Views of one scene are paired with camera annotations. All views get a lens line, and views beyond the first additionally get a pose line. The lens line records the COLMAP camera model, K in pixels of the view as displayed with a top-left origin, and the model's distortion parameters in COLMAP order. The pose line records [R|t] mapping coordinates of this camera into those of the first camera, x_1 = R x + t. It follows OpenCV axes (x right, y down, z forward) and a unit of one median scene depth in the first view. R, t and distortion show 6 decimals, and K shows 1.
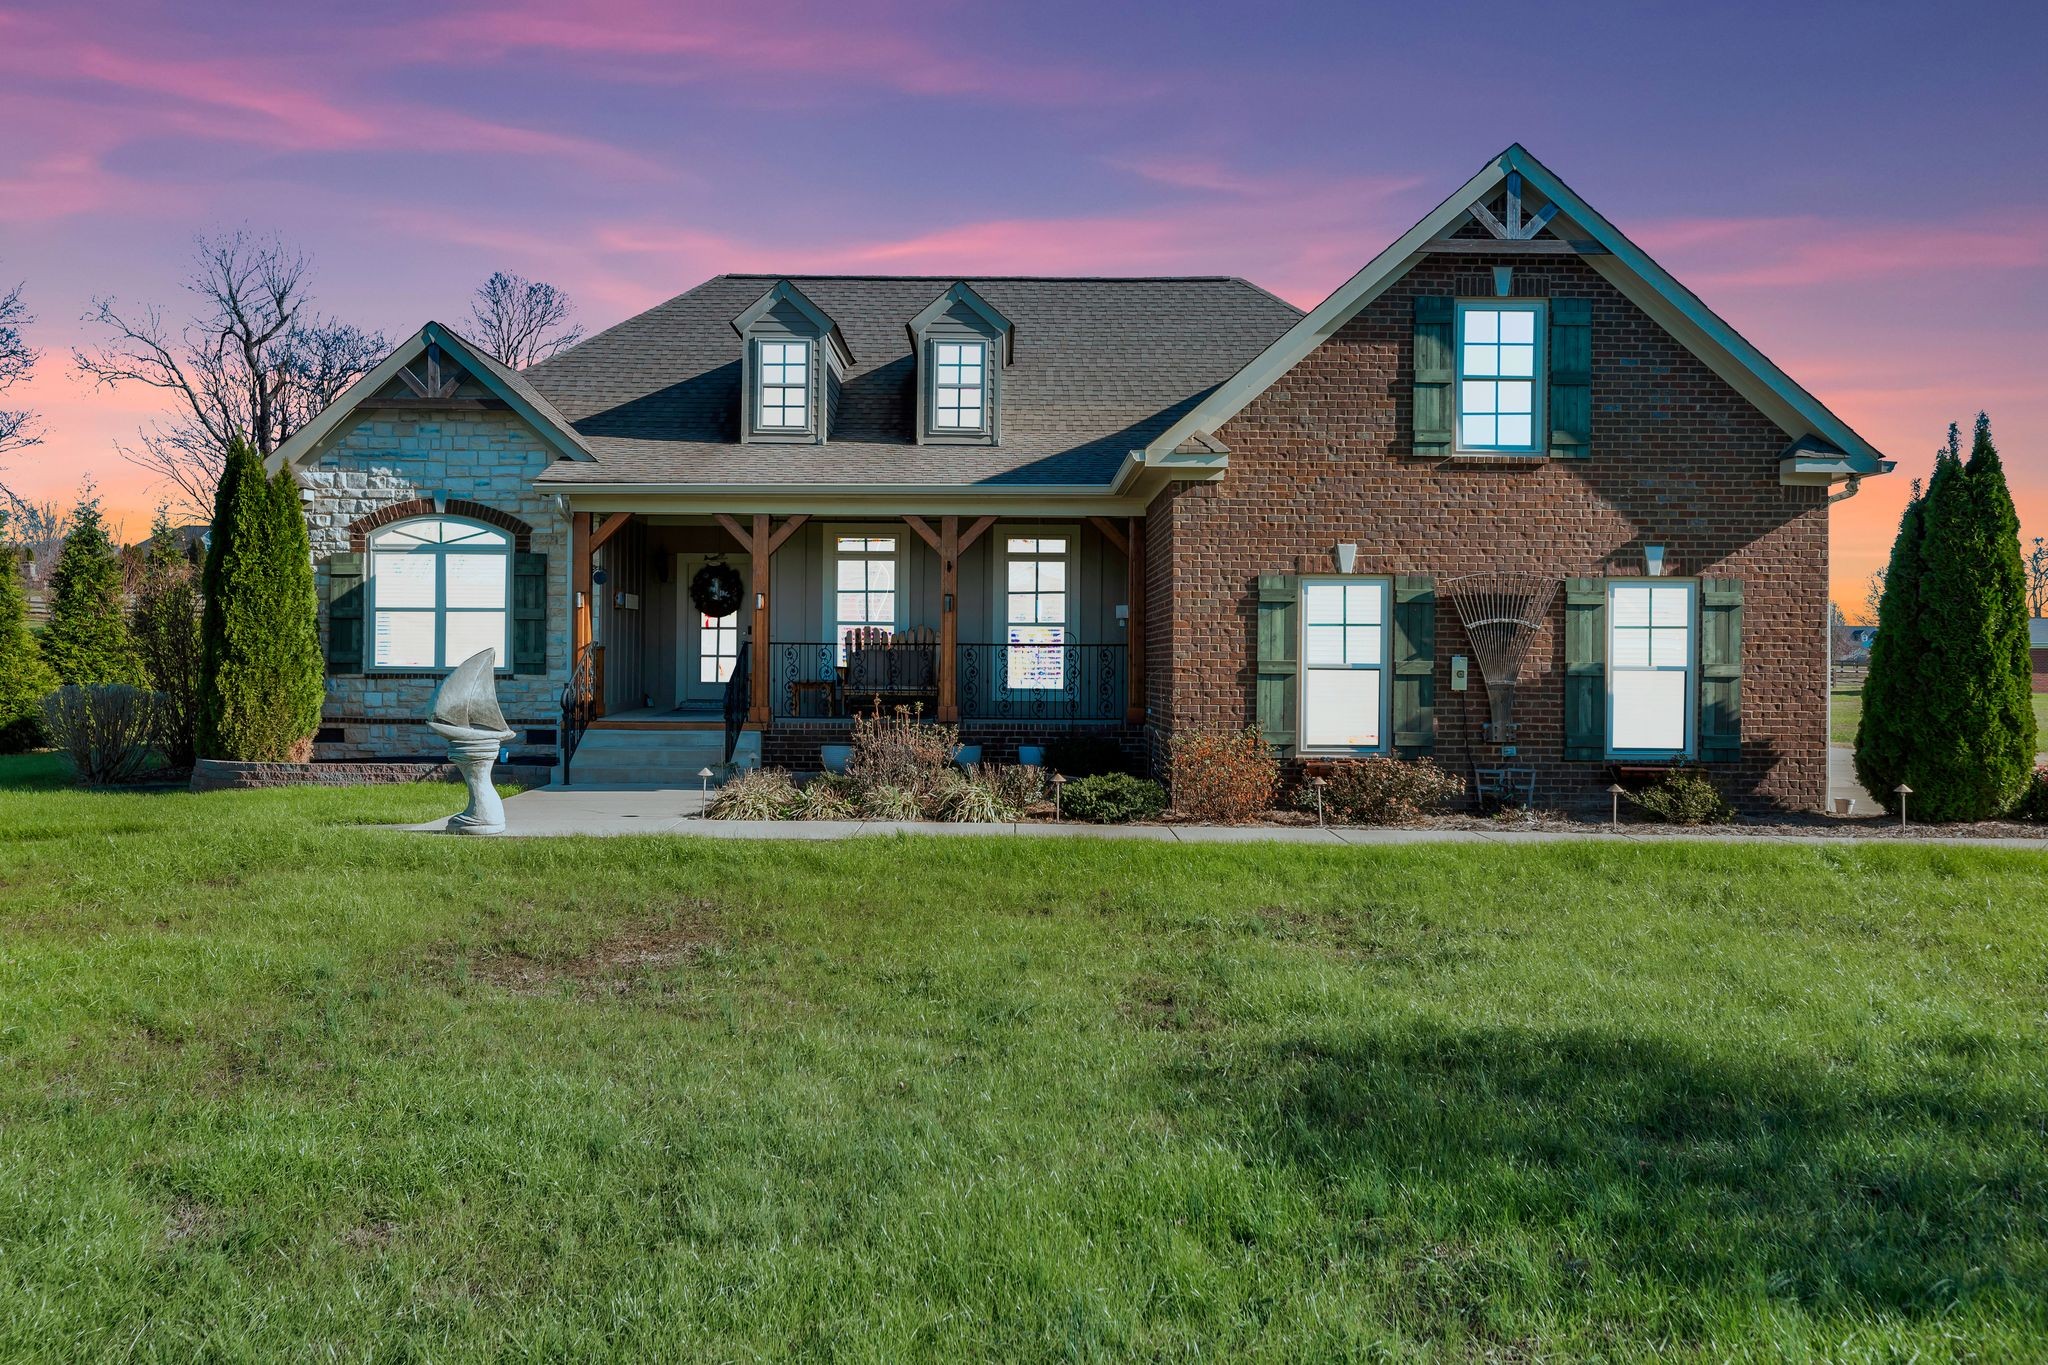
lens RADIAL K [[1512.6, 0, 1022.3], [0, 1512.6, 688.2], [0, 0, 1]] dist [0.001349, 0.005801]
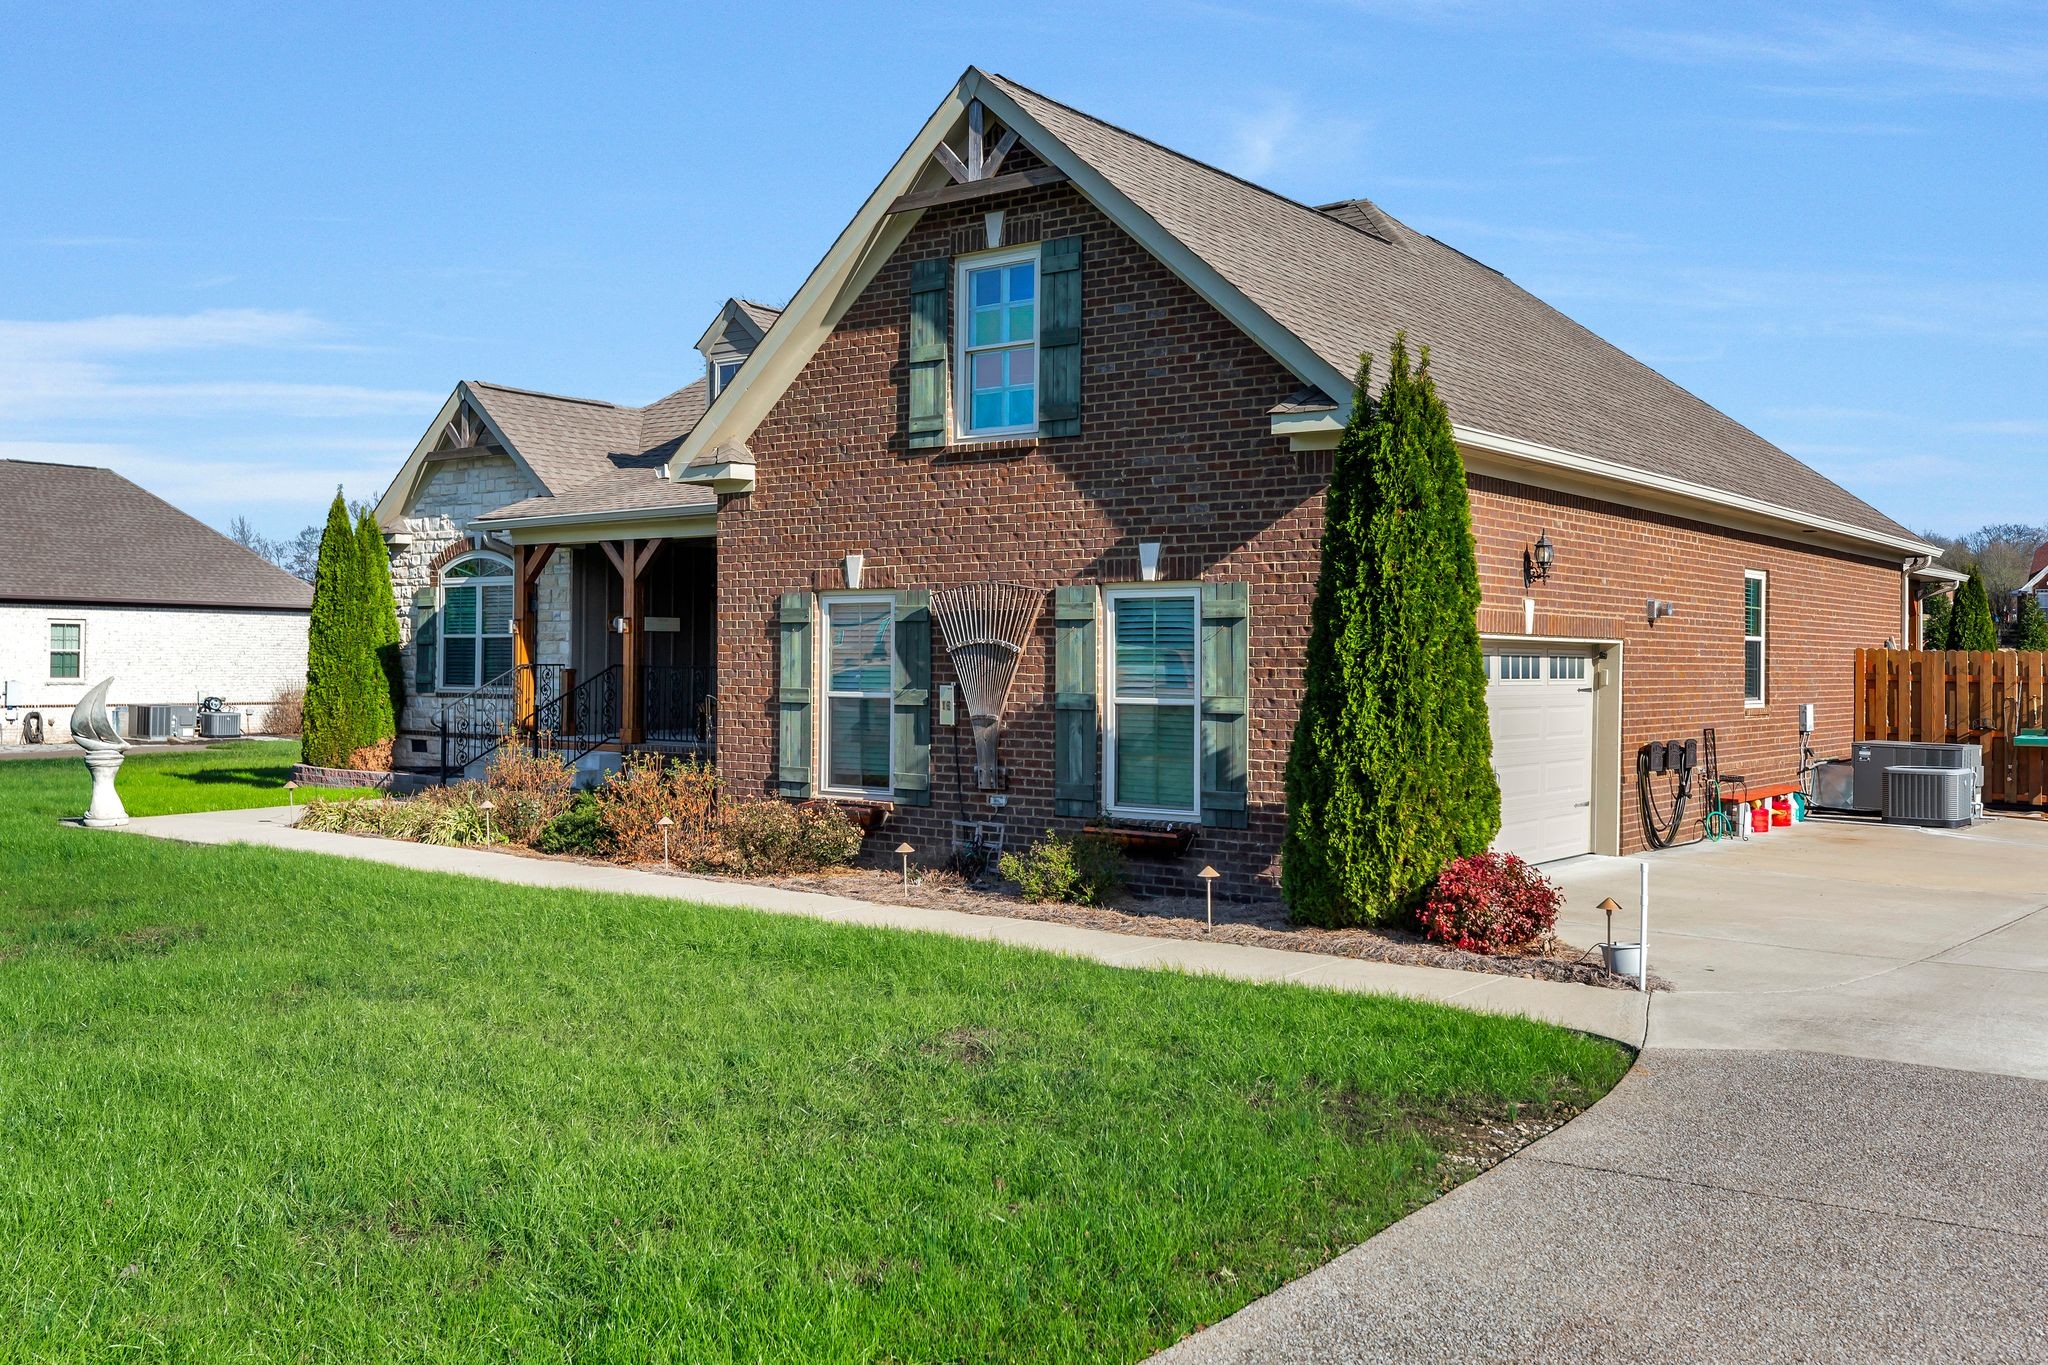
lens RADIAL K [[1823.1, 0, 1021.0], [0, 1823.1, 673.6], [0, 0, 1]] dist [-0.029614, 0.008090]
pose [[0.790198, 0.001216, -0.612851, 0.934094], [-0.010488, 0.999878, -0.011539, -0.015704], [0.612762, 0.015546, 0.790114, 0.228189]]
